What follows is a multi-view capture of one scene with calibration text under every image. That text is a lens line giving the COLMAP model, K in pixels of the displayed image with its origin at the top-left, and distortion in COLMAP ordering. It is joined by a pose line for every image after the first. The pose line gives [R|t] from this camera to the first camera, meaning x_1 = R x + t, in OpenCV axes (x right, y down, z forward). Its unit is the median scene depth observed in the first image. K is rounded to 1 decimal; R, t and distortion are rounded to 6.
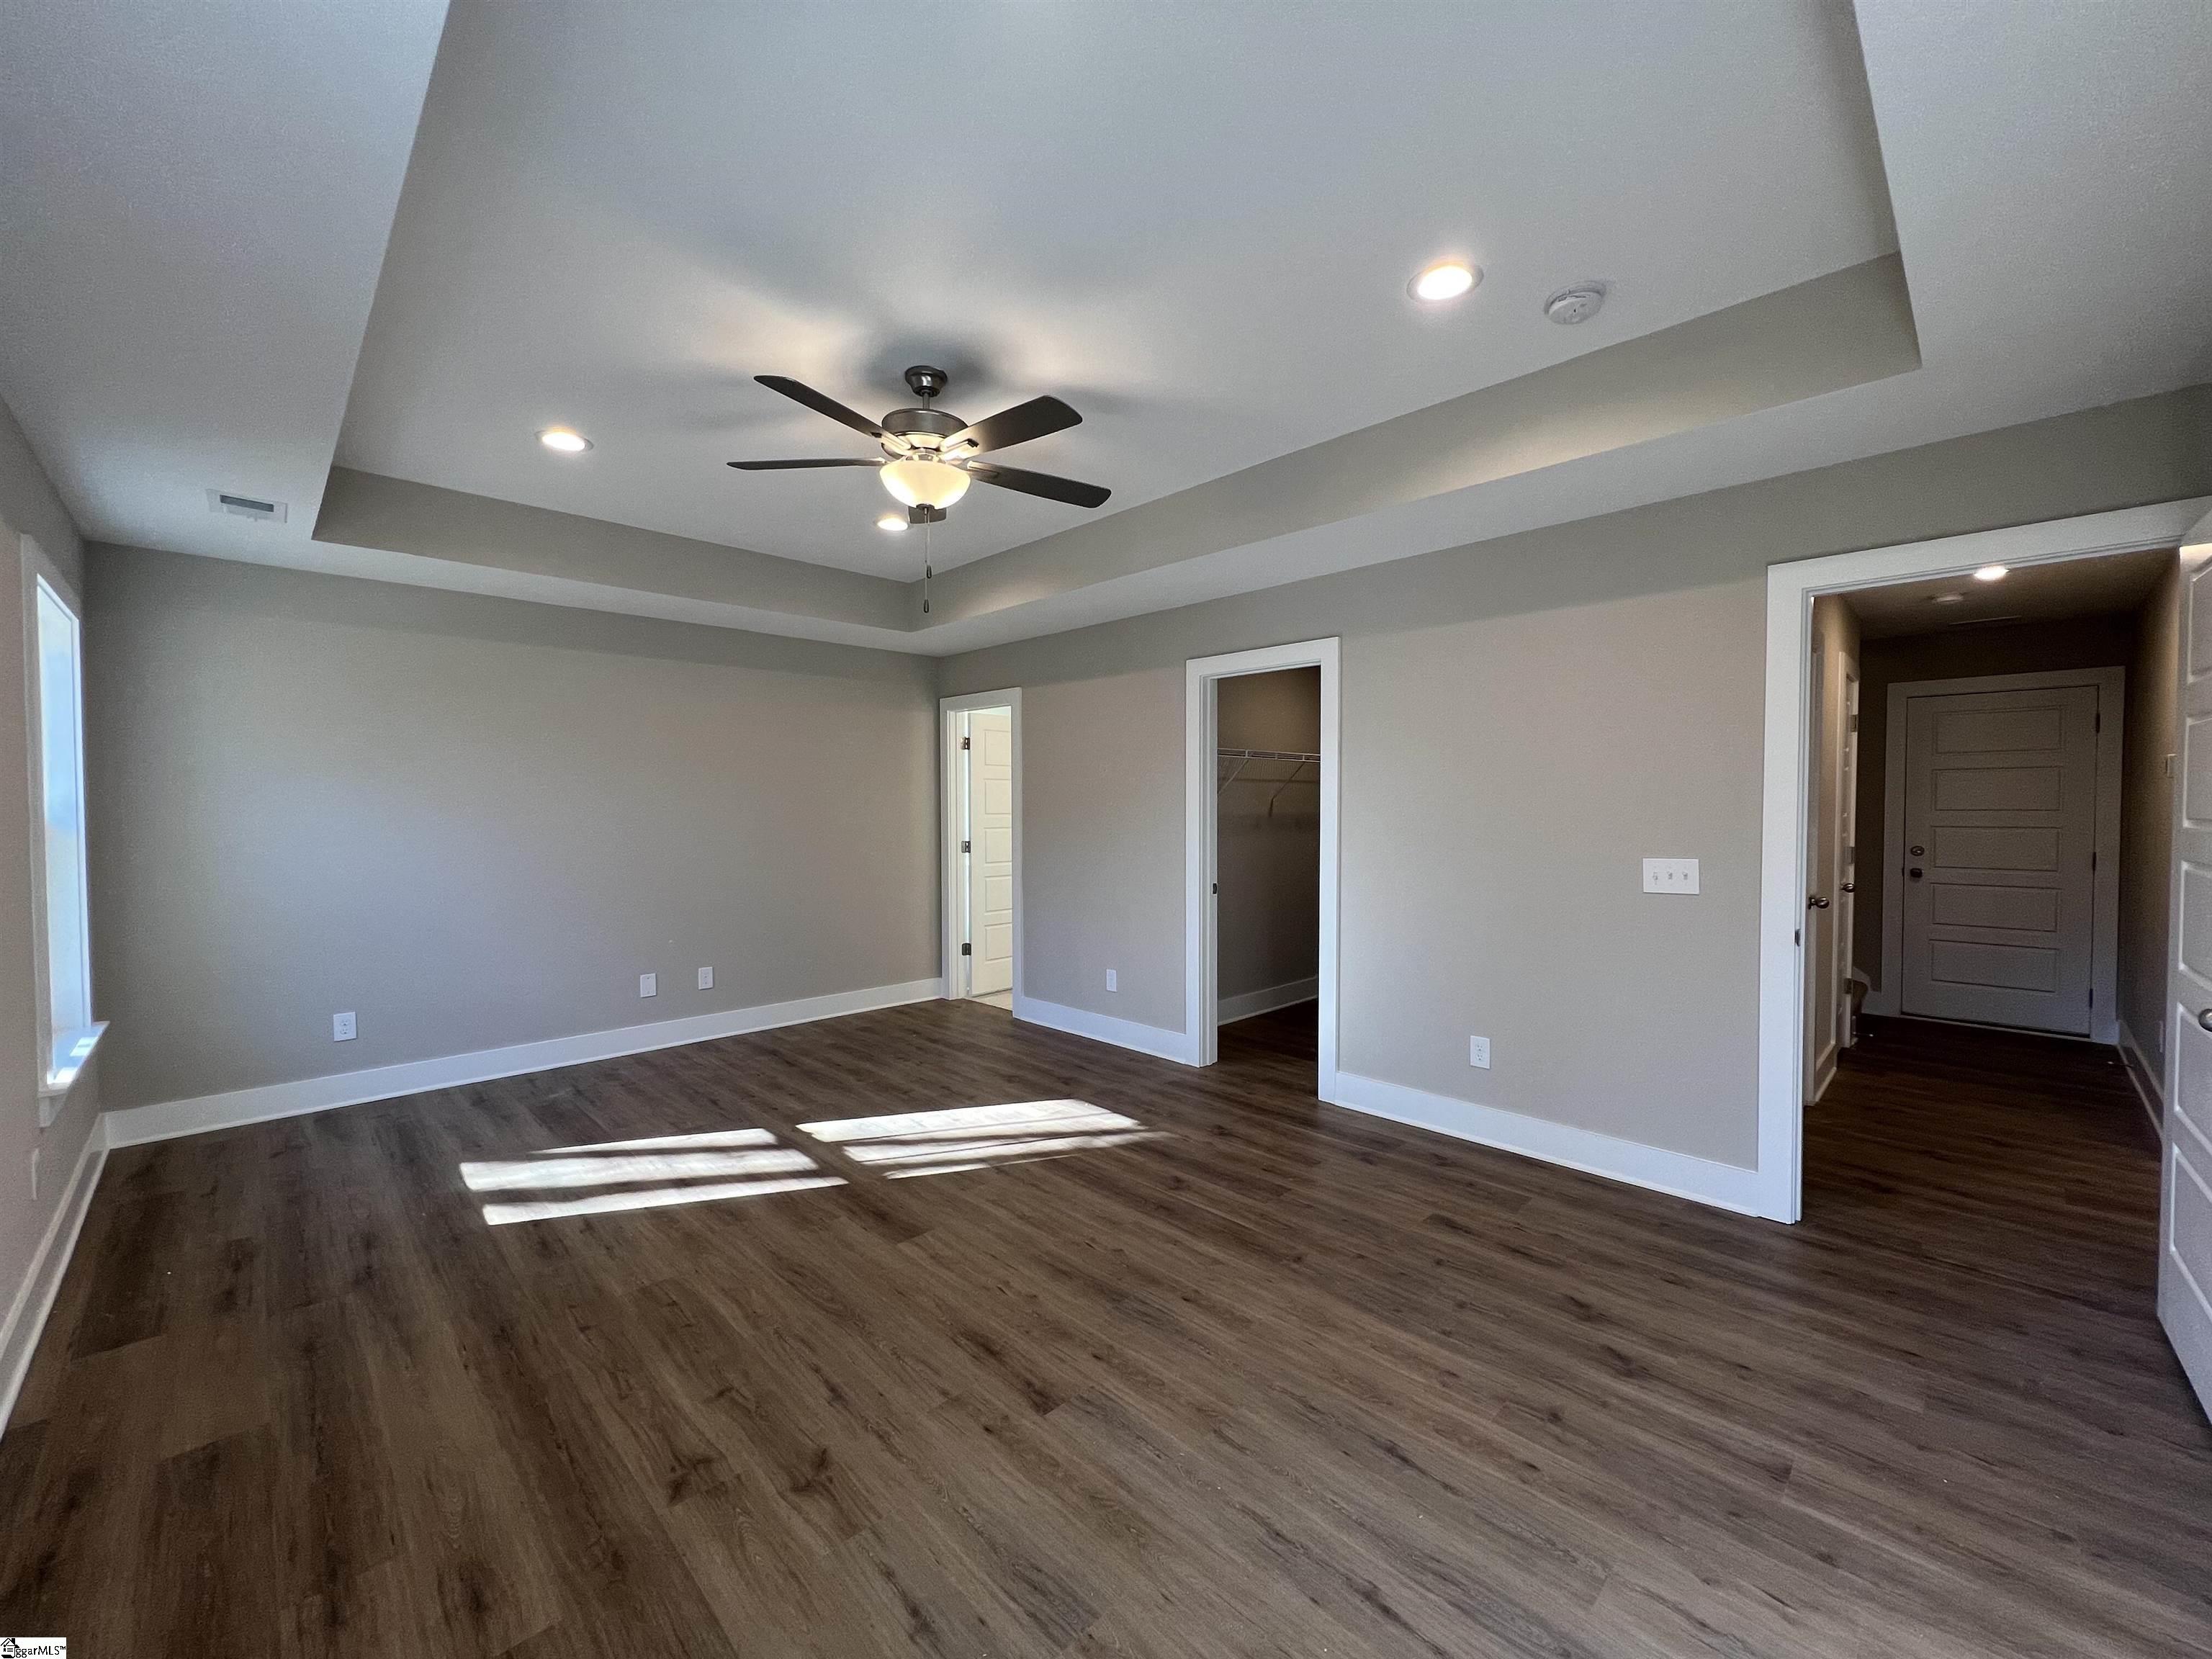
lens RADIAL K [[881.3, 0, 1103.2], [0, 881.3, 824.7], [0, 0, 1]] dist [-0.002667, 0.000864]
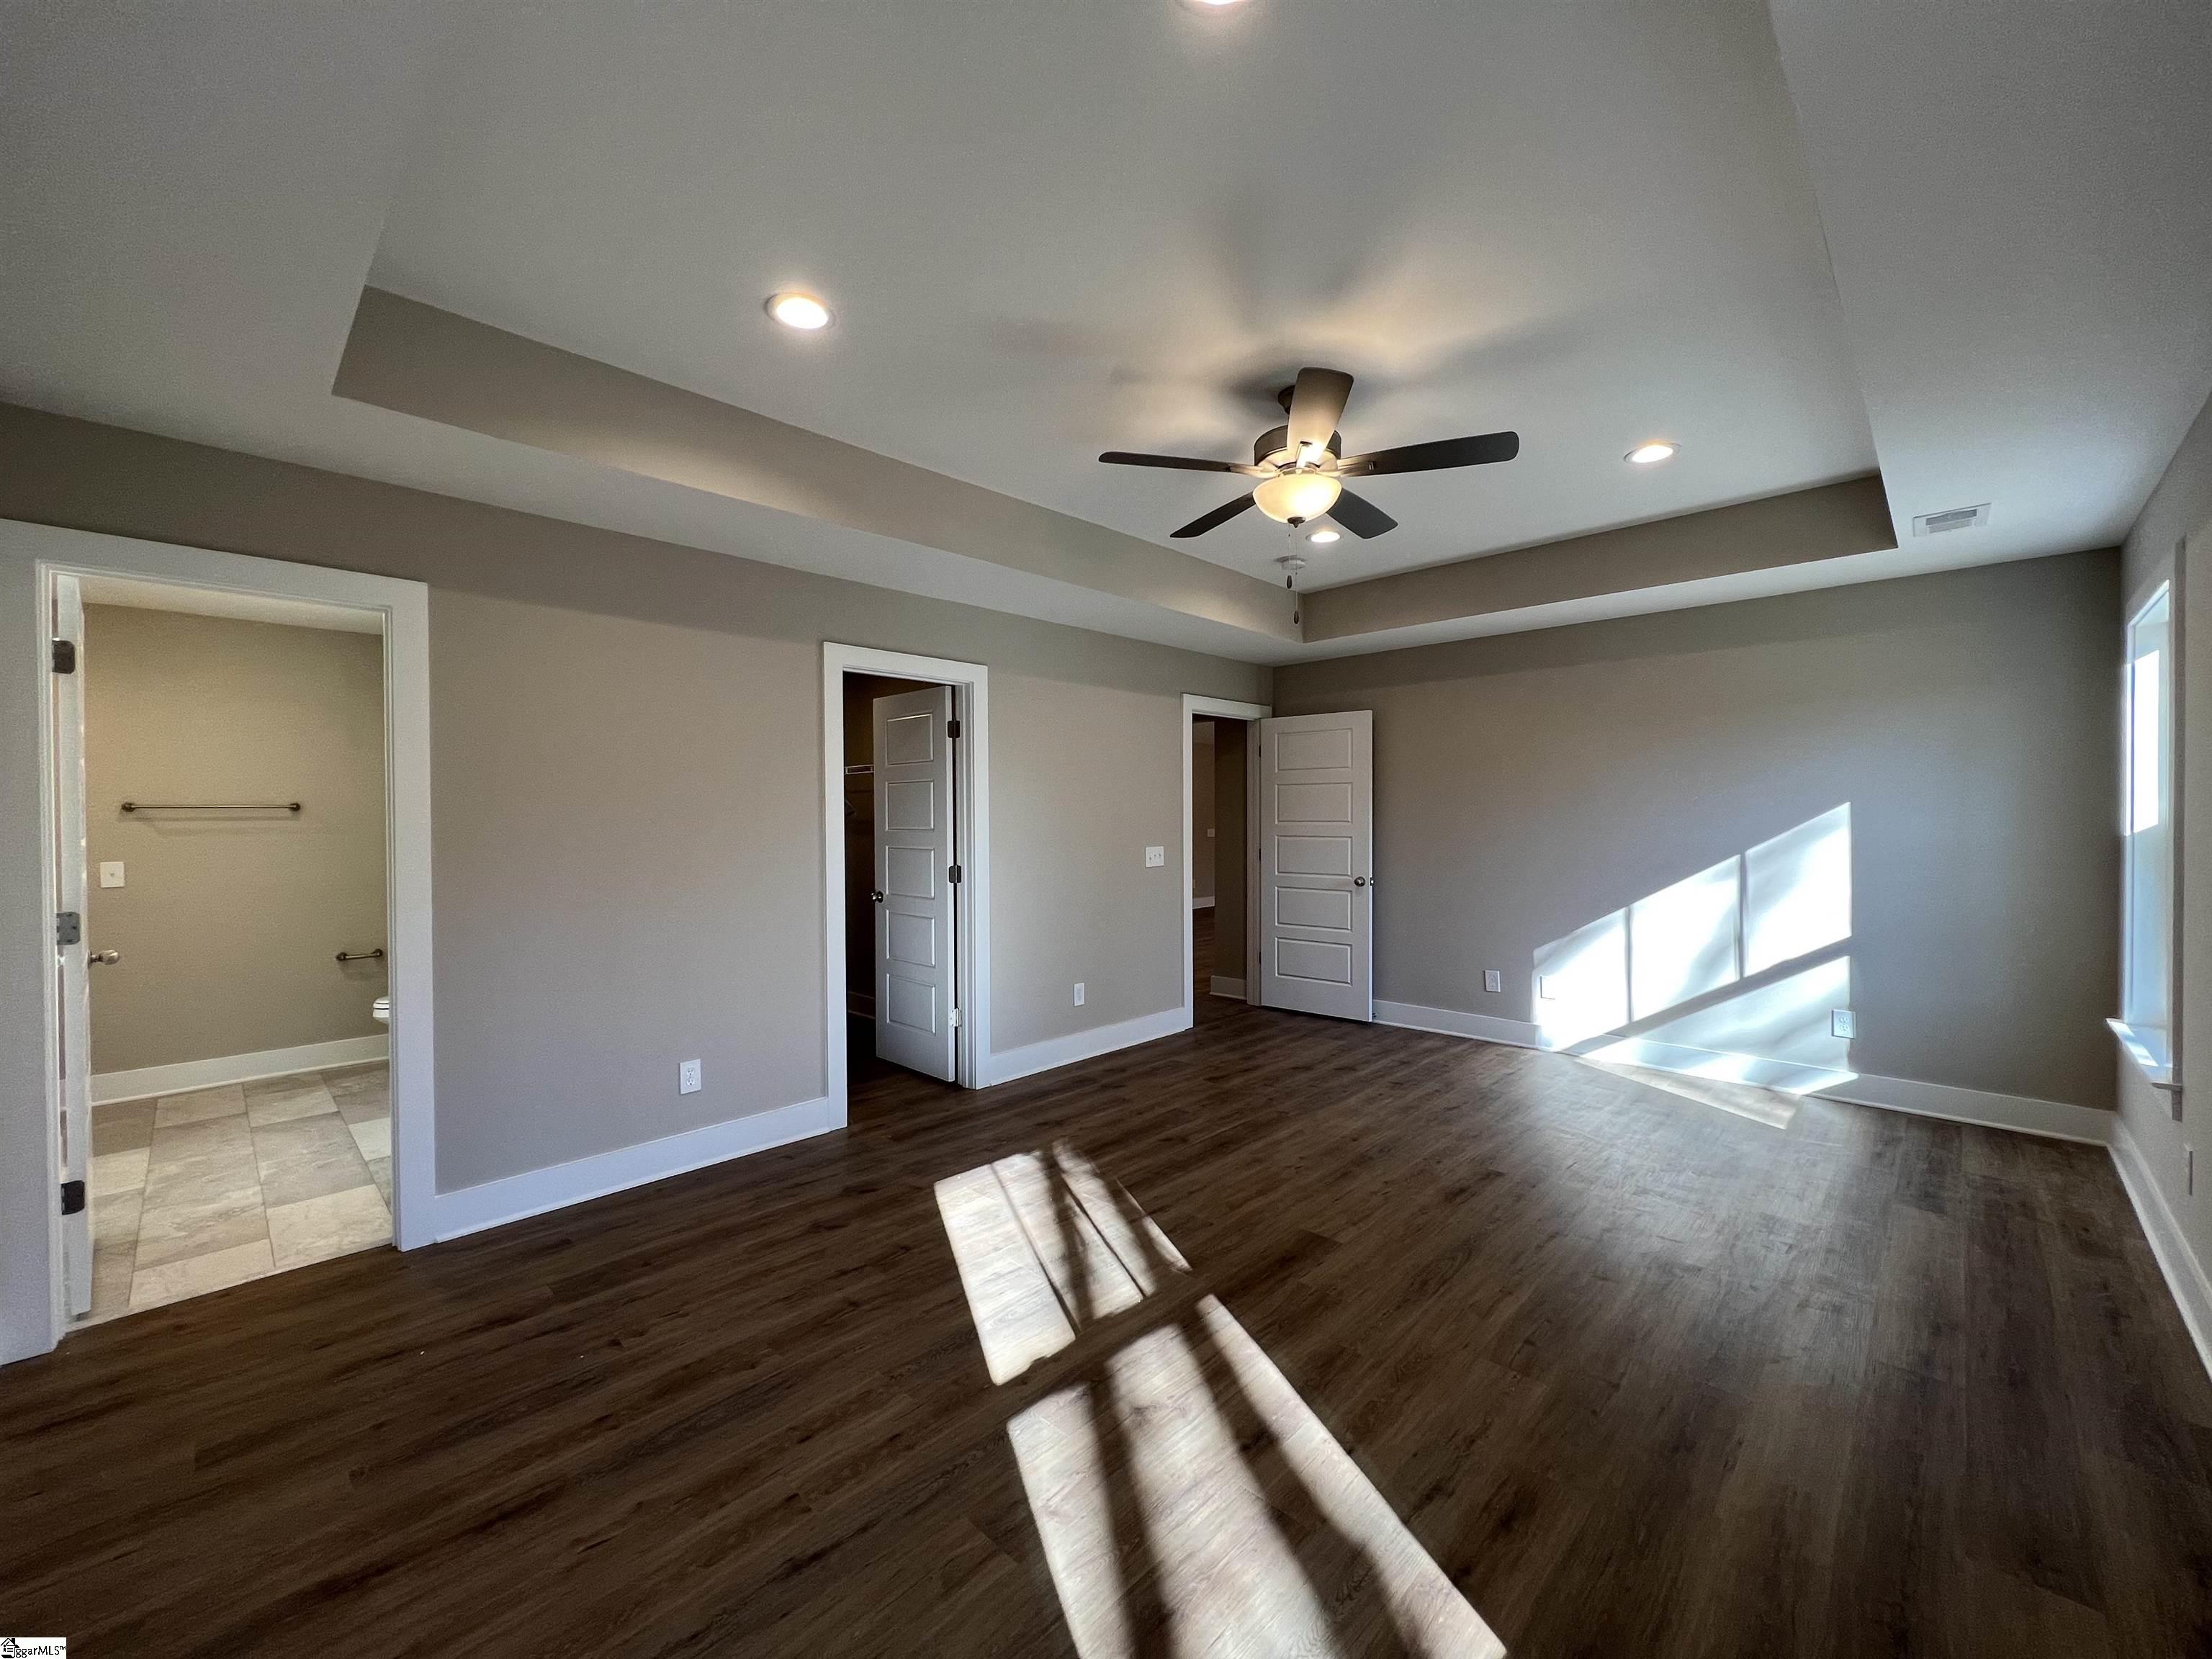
lens RADIAL K [[881.3, 0, 1103.9], [0, 881.3, 827.2], [0, 0, 1]] dist [-0.002667, 0.000864]
pose [[-0.024060, -0.009001, 0.999670, -1.021413], [0.027852, 0.999565, 0.009671, -0.018131], [-0.999322, 0.028075, -0.023798, 1.056785]]
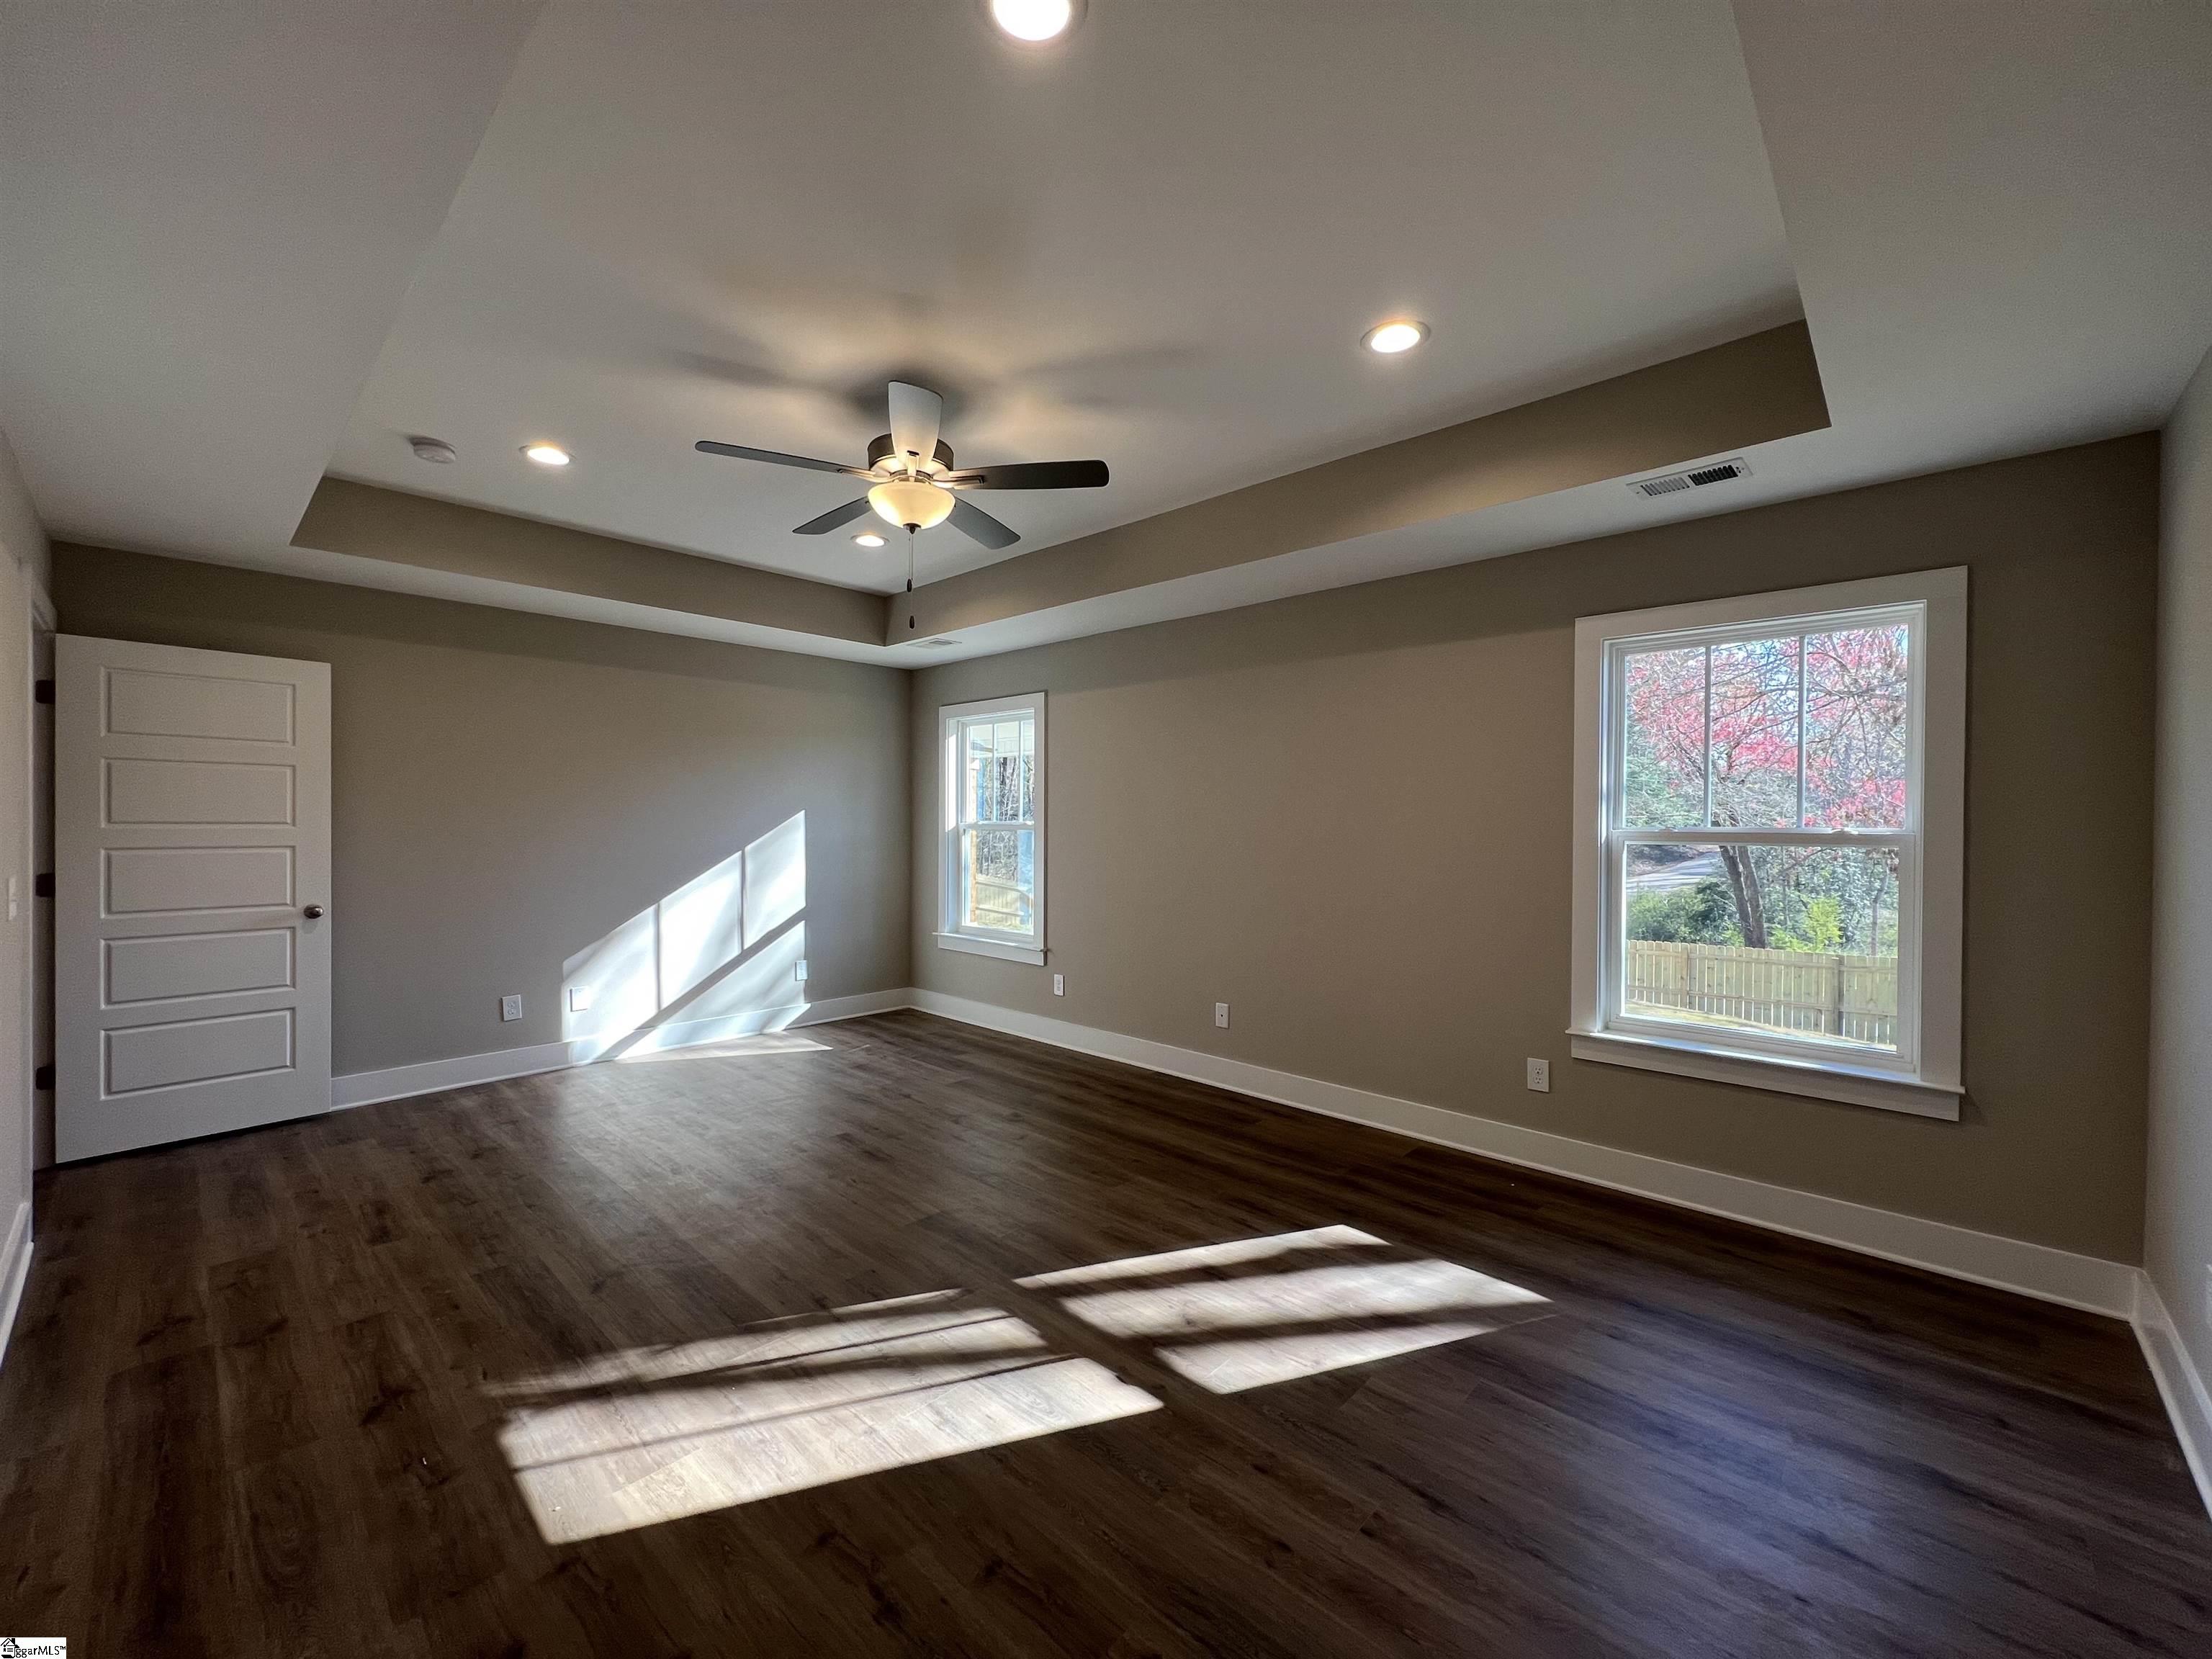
lens RADIAL K [[881.3, 0, 1097.0], [0, 881.3, 827.3], [0, 0, 1]] dist [-0.002667, 0.000864]
pose [[-0.999317, -0.001685, -0.036908, -0.320769], [-0.002833, 0.999514, 0.031055, -0.033384], [0.036838, 0.031139, -0.998836, 1.724884]]
